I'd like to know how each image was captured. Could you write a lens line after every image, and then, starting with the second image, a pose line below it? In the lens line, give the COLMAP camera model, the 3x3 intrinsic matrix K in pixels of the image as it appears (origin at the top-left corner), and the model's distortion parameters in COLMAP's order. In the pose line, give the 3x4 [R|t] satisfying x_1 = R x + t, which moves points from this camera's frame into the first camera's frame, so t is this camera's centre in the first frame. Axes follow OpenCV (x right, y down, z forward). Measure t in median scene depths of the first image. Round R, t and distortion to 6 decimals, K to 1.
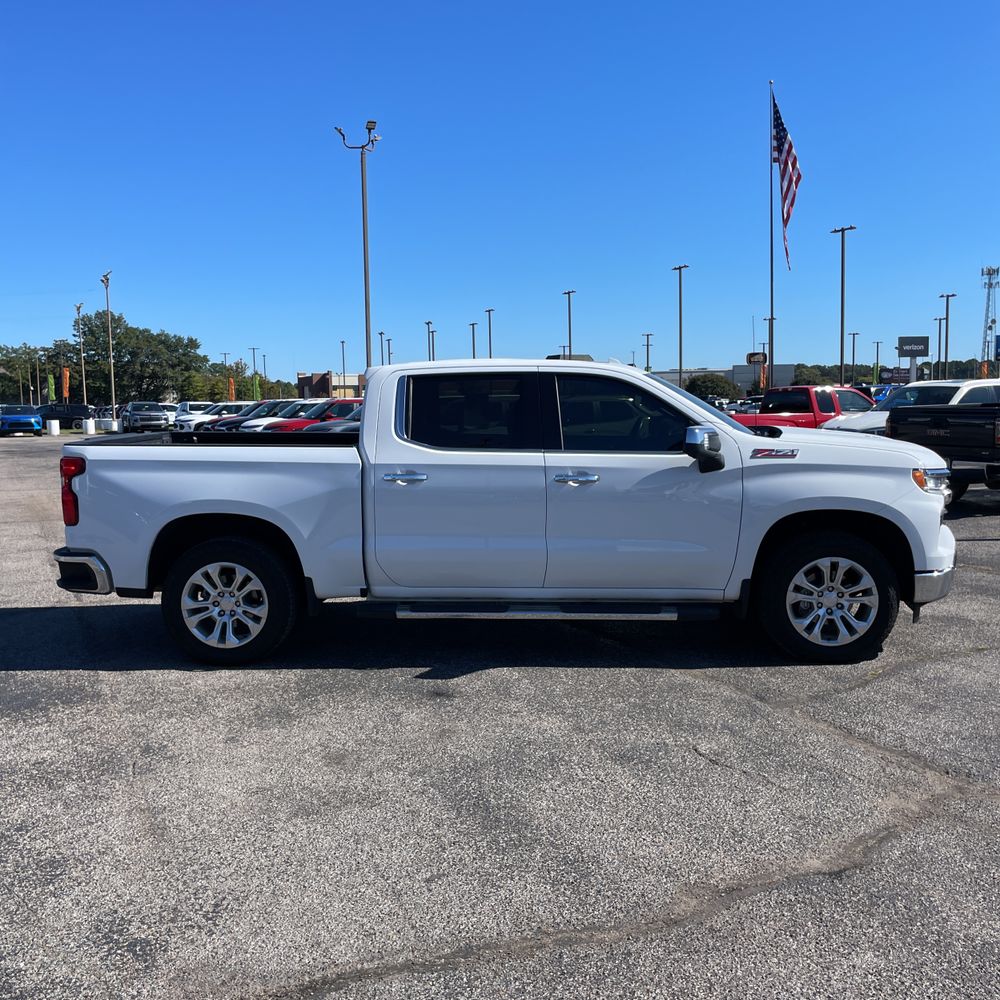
lens RADIAL K [[995.6, 0, 500.0], [0, 995.6, 500.0], [0, 0, 1]] dist [0.126238, -0.207890]
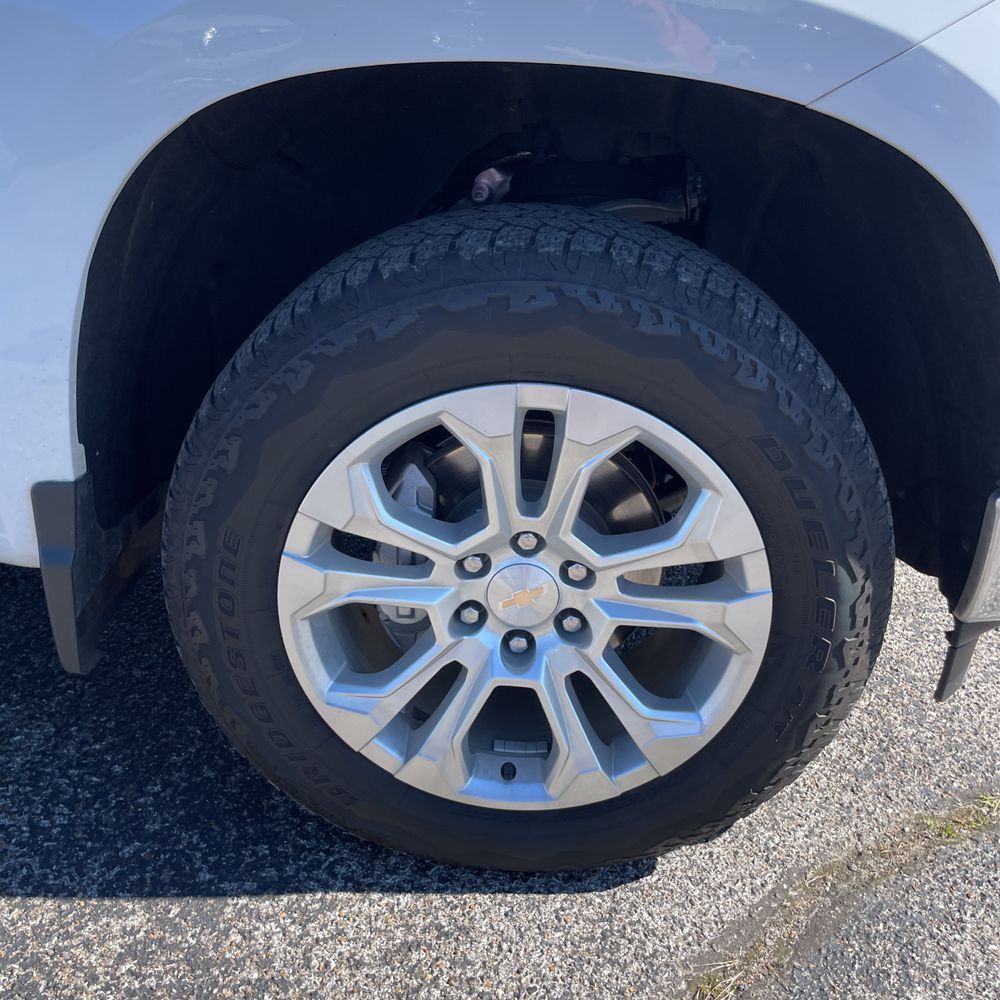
lens RADIAL K [[1014.9, 0, 494.6], [0, 1014.9, 502.1], [0, 0, 1]] dist [0.088147, -0.124102]
pose [[0.999213, 0.038069, 0.011157, 0.317133], [-0.039610, 0.941847, 0.333699, 0.019129], [0.002195, -0.333878, 0.942614, 0.819849]]
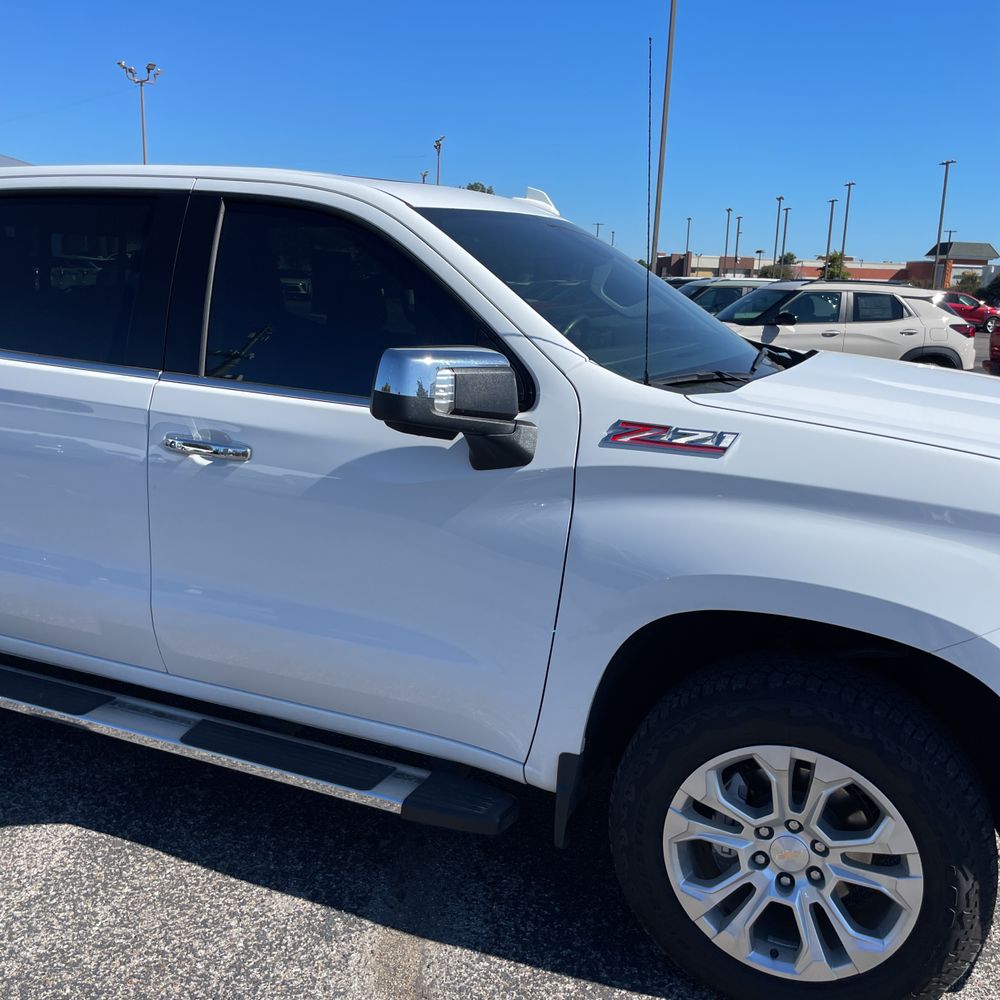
lens RADIAL K [[1003.4, 0, 500.0], [0, 1003.4, 500.0], [0, 0, 1]] dist [0.095826, -0.132161]
pose [[0.936773, 0.124209, -0.327152, 0.331490], [-0.086769, 0.988138, 0.126708, -0.063741], [0.339009, -0.090310, 0.936438, 0.627966]]
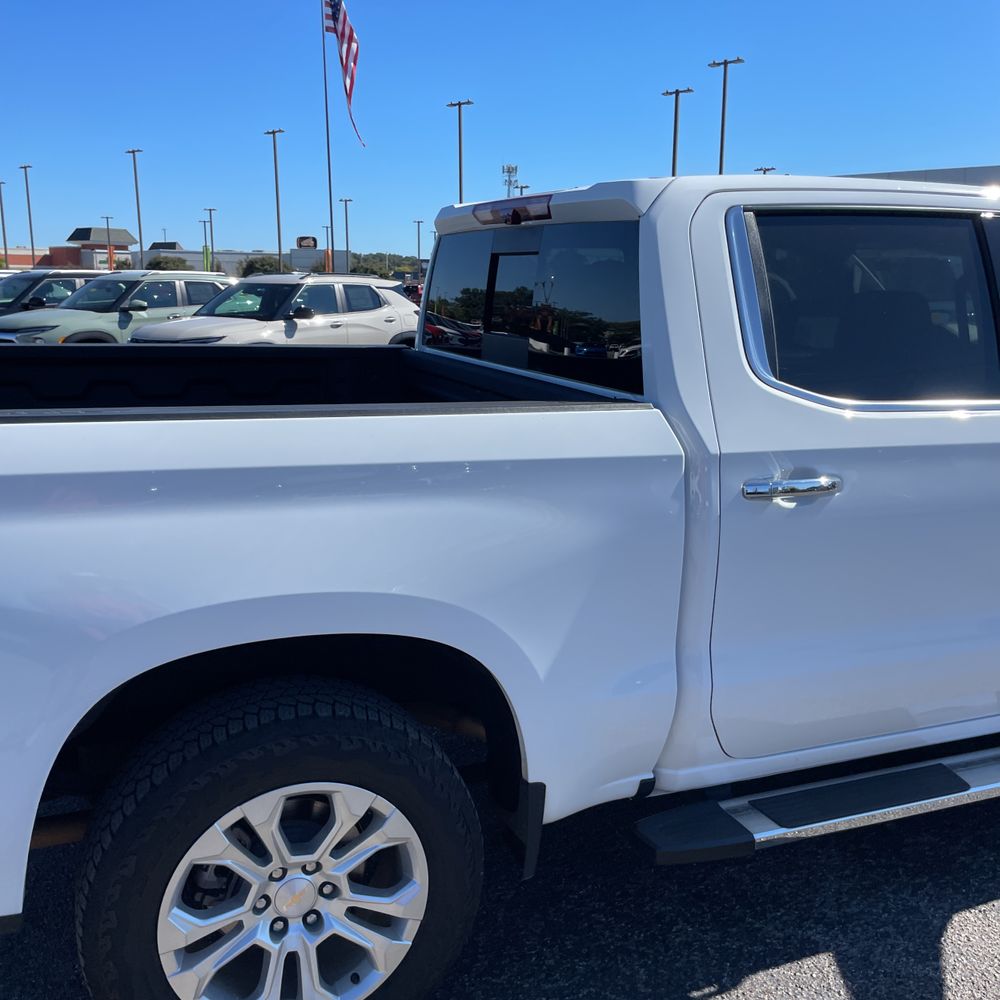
lens RADIAL K [[1007.0, 0, 487.0], [0, 1007.0, 502.8], [0, 0, 1]] dist [0.076452, -0.107673]
pose [[0.910514, -0.067307, 0.407963, -0.348387], [0.021104, 0.992941, 0.116719, -0.062351], [-0.412939, -0.097664, 0.905507, 0.701925]]
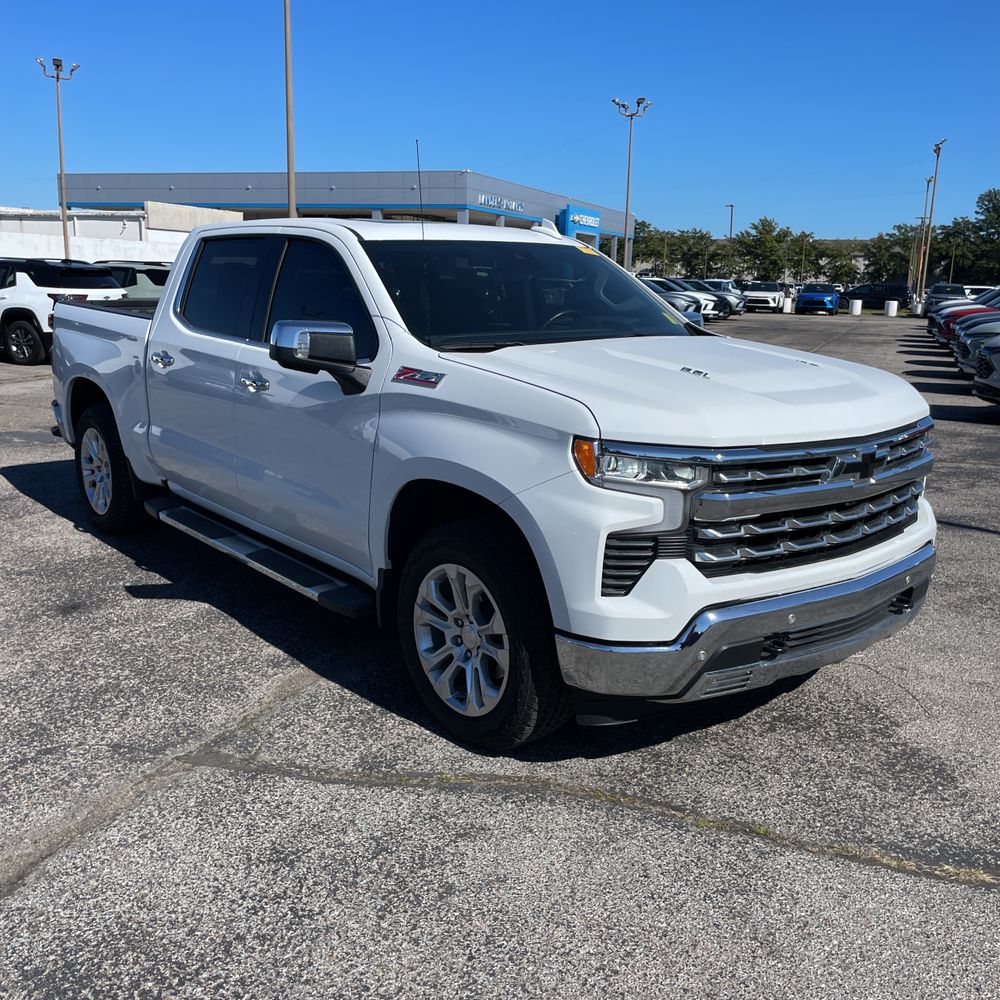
lens RADIAL K [[995.6, 0, 500.0], [0, 995.6, 500.0], [0, 0, 1]] dist [0.126238, -0.207890]
pose [[0.673087, 0.191700, -0.714286, 0.734974], [-0.108857, 0.980982, 0.160698, -0.074064], [0.731508, -0.030408, 0.681155, 0.614450]]
